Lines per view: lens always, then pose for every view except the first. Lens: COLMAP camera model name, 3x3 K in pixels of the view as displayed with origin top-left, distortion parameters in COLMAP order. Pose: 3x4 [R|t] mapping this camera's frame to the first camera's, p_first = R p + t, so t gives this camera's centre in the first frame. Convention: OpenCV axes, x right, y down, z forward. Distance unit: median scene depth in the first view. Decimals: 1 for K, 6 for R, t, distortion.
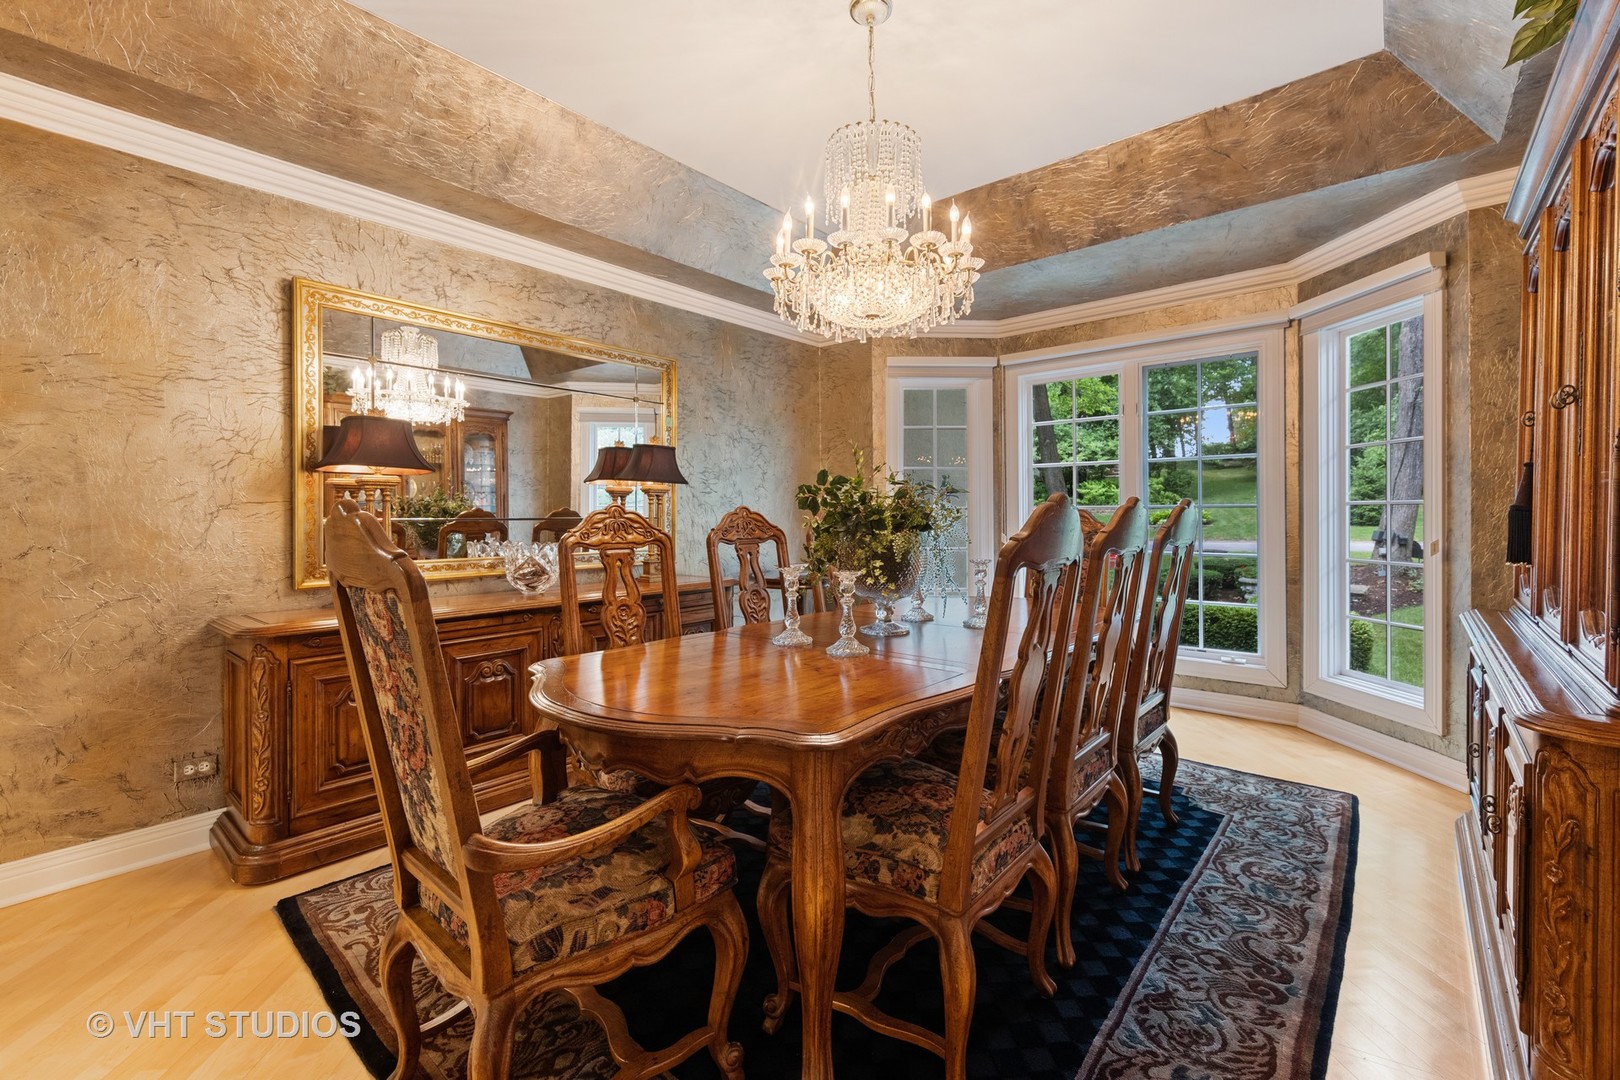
lens RADIAL K [[684.0, 0, 812.5], [0, 684.0, 530.0], [0, 0, 1]] dist [0.003894, -0.000050]
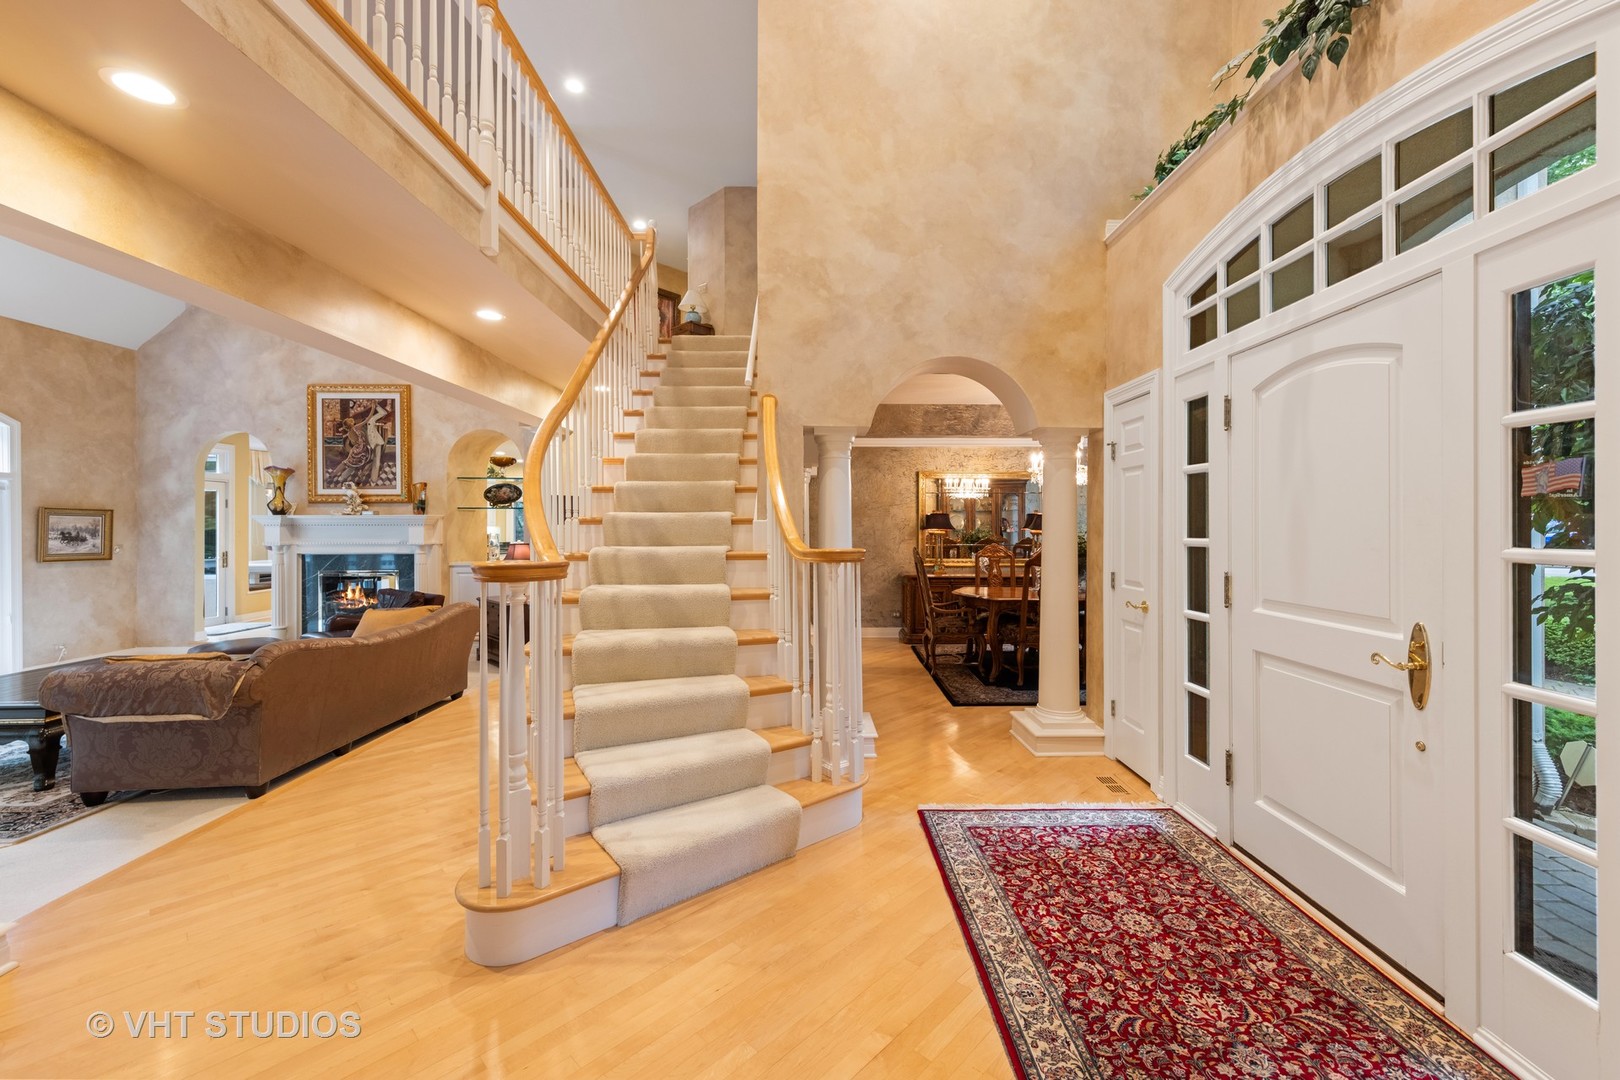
lens RADIAL K [[684.0, 0, 814.6], [0, 684.0, 529.0], [0, 0, 1]] dist [0.003894, -0.000050]
pose [[0.656201, 0.003179, -0.754580, 1.482638], [-0.009792, 0.999943, -0.004302, -0.075798], [0.754523, 0.010212, 0.656194, -1.628719]]
